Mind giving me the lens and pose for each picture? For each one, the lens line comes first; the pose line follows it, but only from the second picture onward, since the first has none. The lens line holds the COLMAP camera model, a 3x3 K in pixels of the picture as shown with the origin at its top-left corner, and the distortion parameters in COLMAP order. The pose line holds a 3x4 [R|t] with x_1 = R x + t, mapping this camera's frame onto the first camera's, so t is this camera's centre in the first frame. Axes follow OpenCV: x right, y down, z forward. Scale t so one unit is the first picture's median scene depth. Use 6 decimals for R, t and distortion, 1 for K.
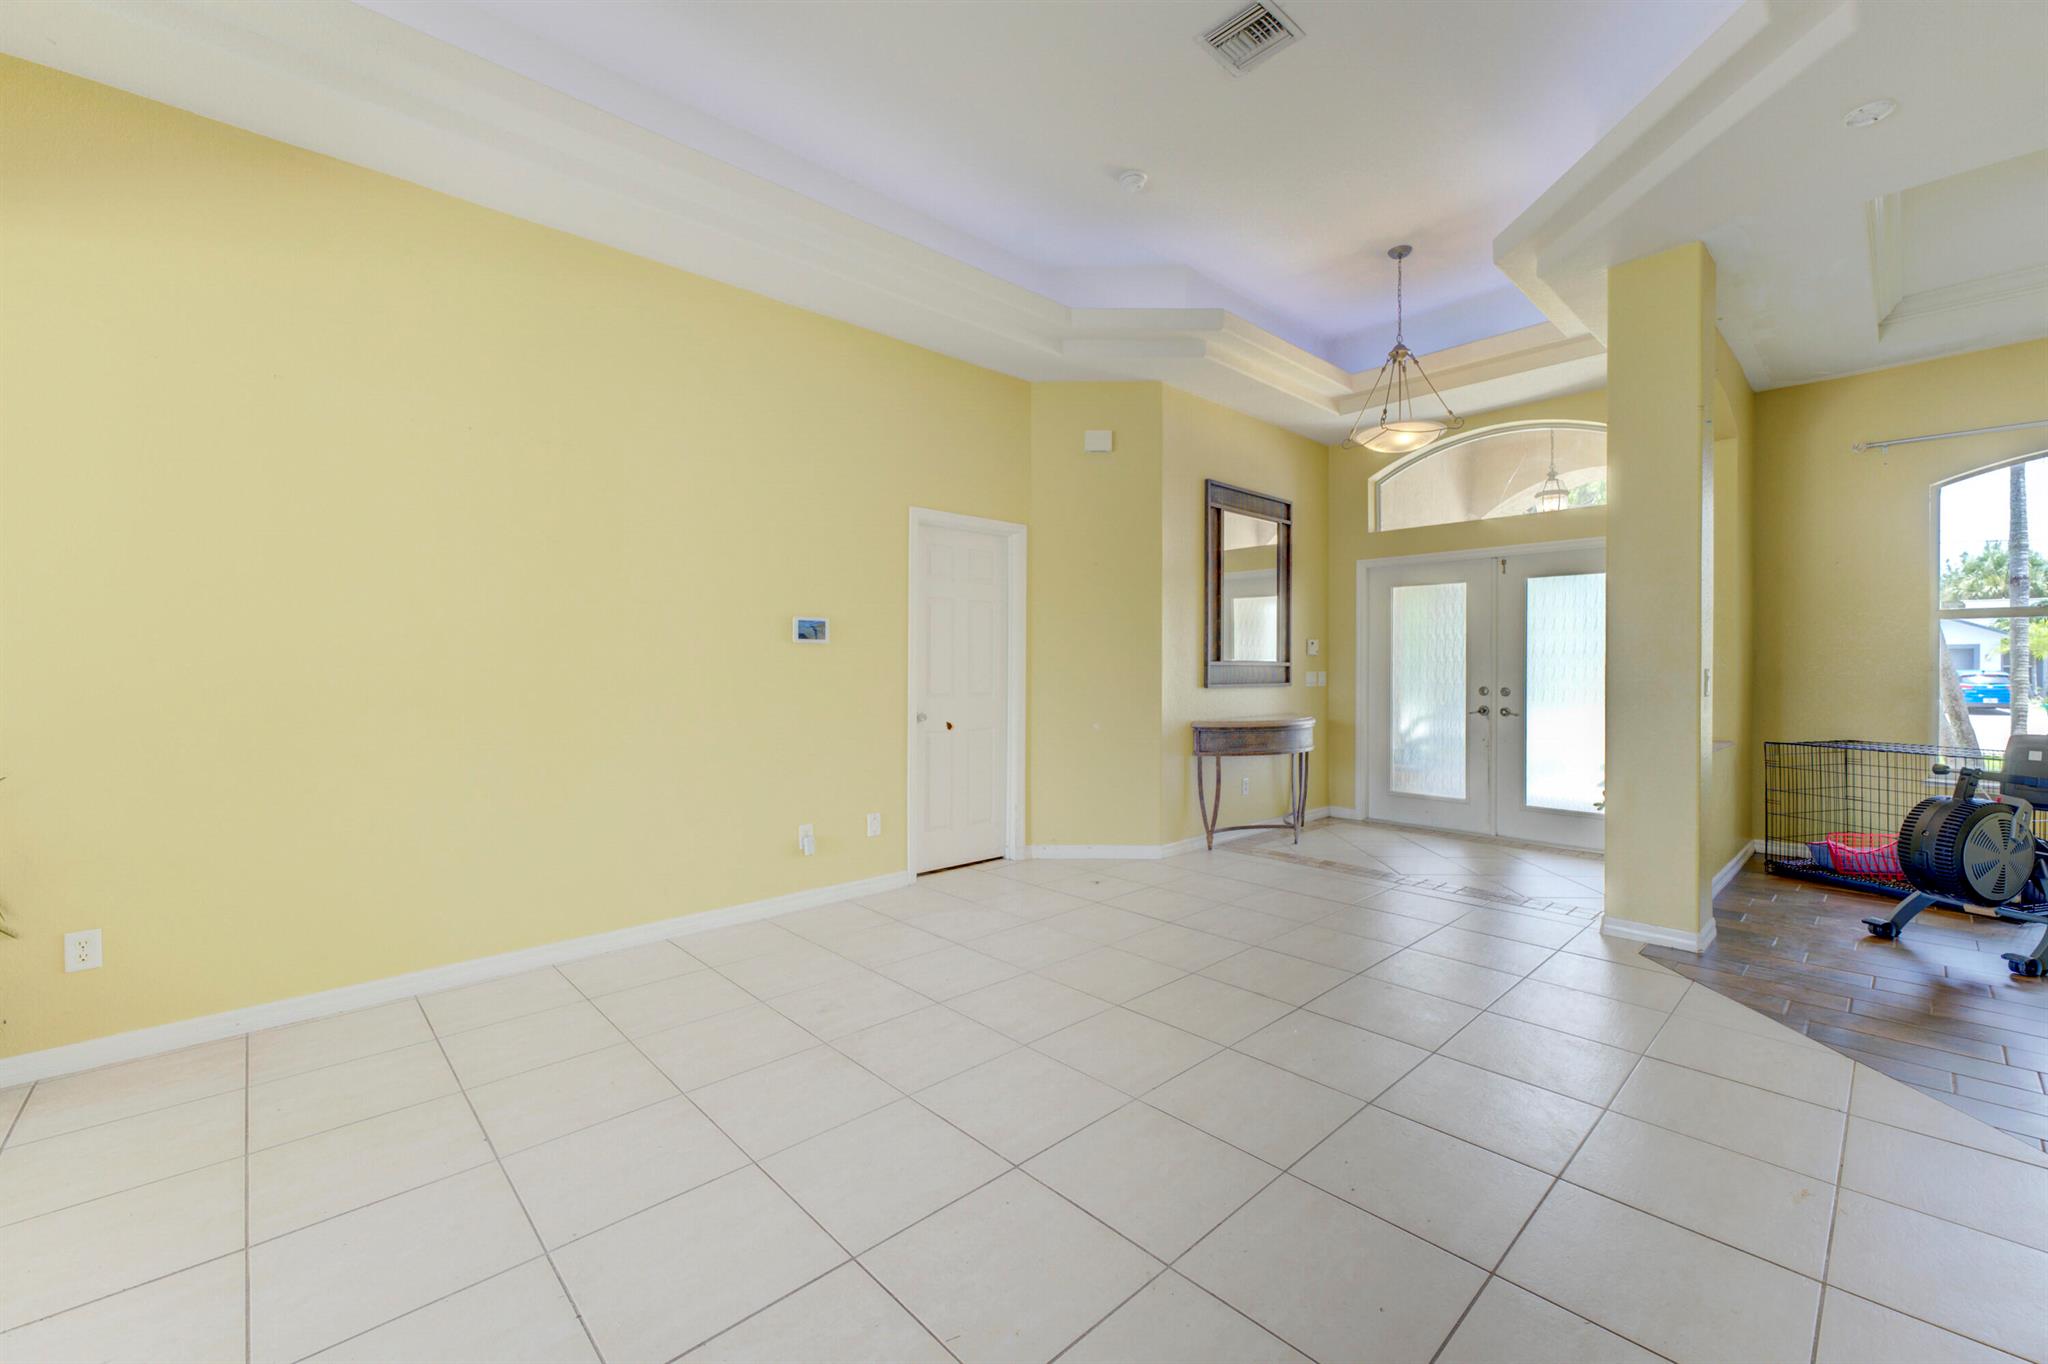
lens RADIAL K [[827.2, 0, 1027.3], [0, 827.2, 673.3], [0, 0, 1]] dist [0.003185, 0.000162]
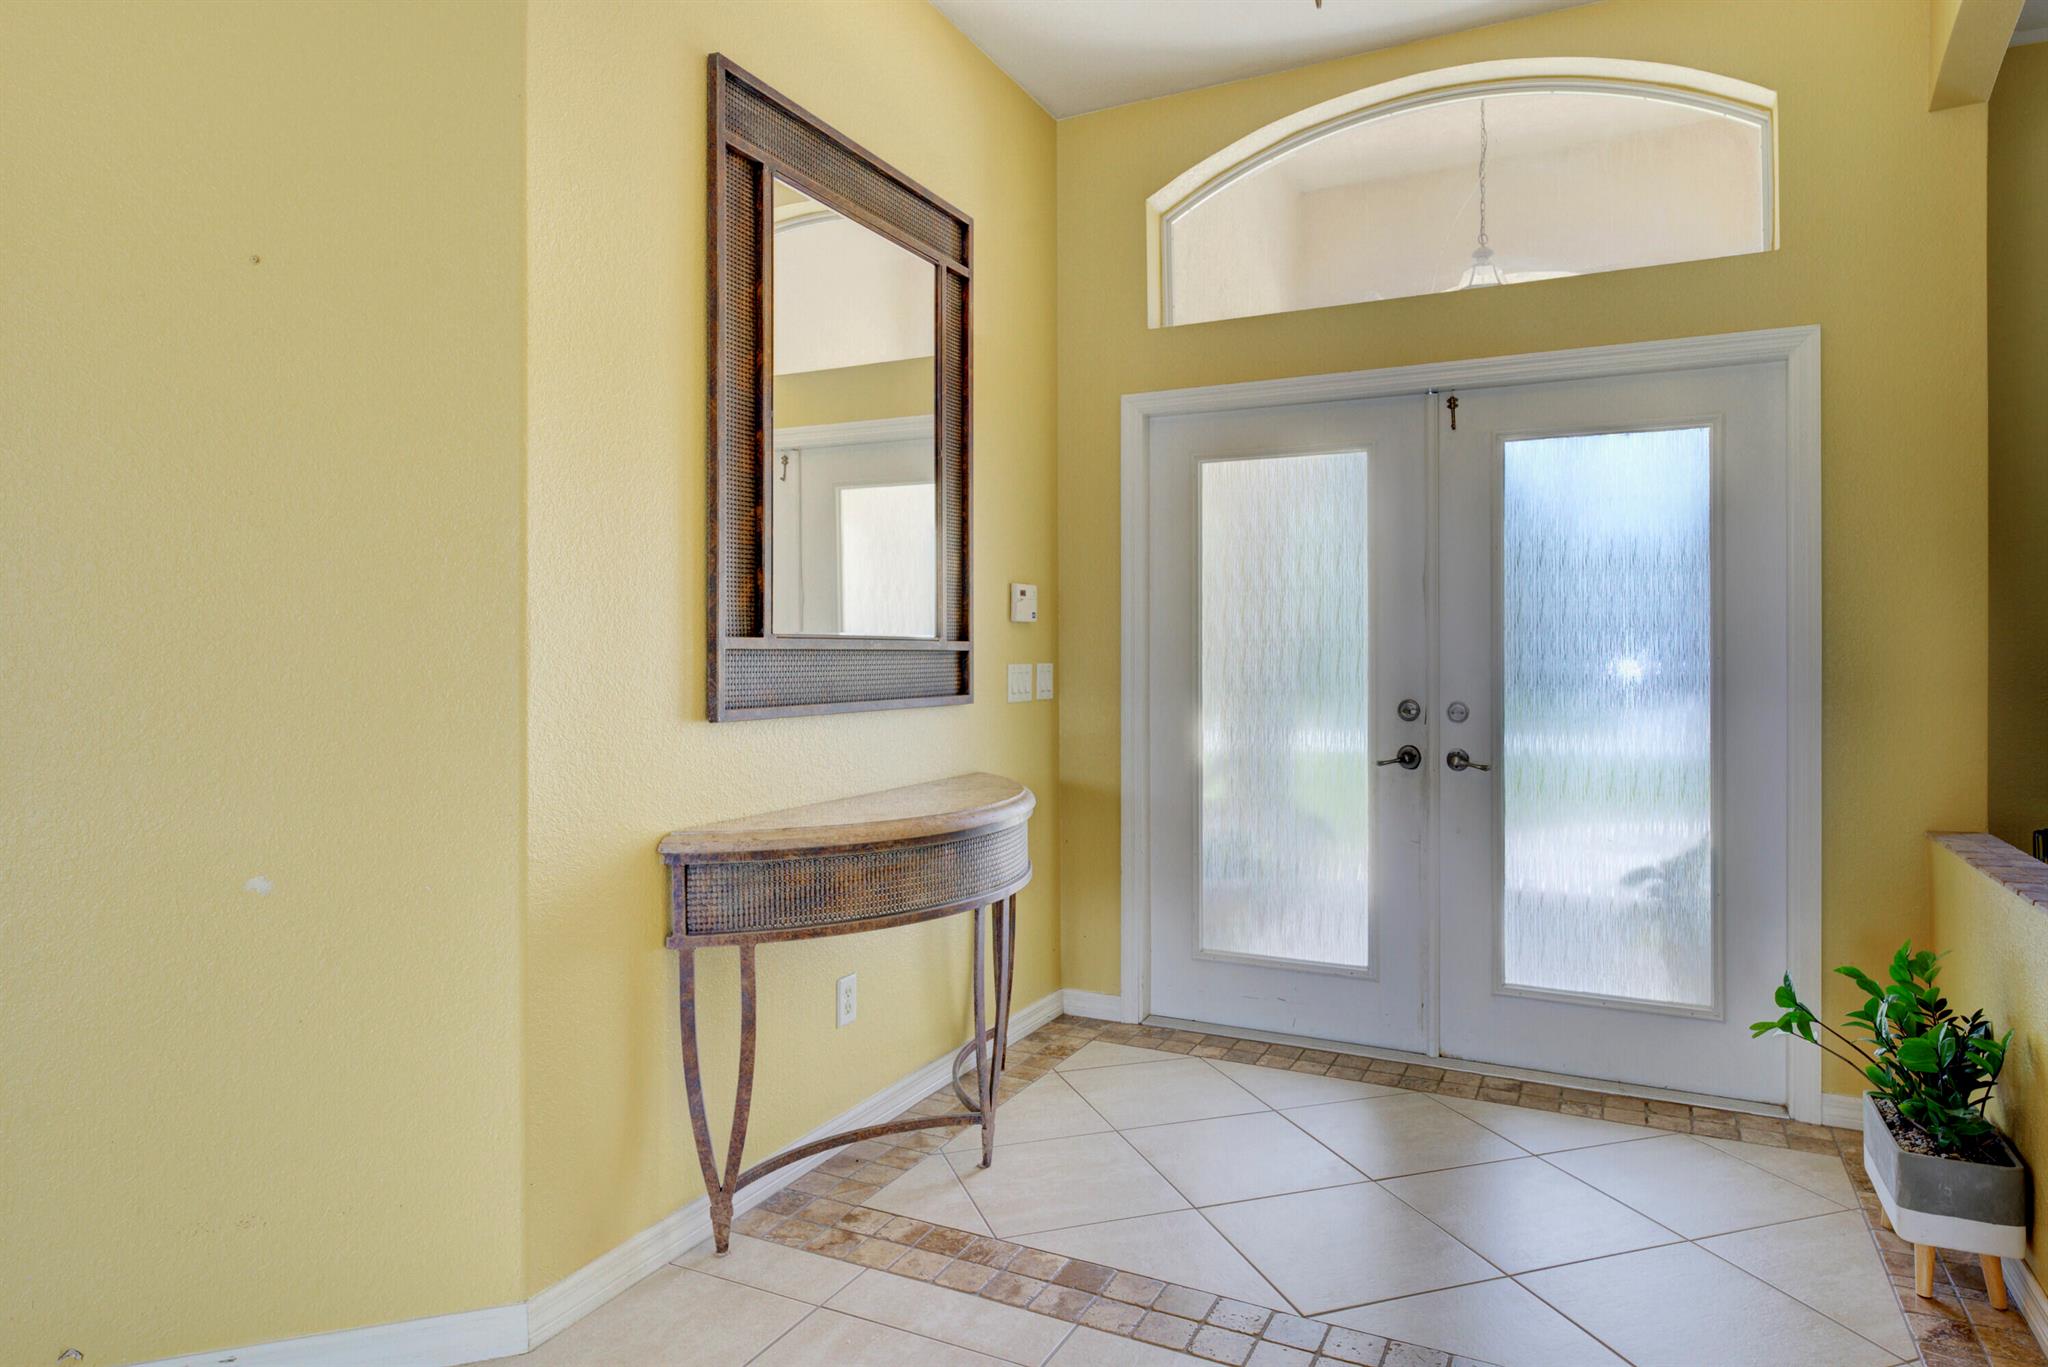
lens RADIAL K [[1211.6, 0, 1031.2], [0, 1211.6, 643.7], [0, 0, 1]] dist [-0.002835, -0.001543]
pose [[0.937048, 0.000011, 0.349202, 0.165379], [0.005091, 0.999893, -0.013693, -0.004723], [-0.349165, 0.014609, 0.936947, 0.517000]]
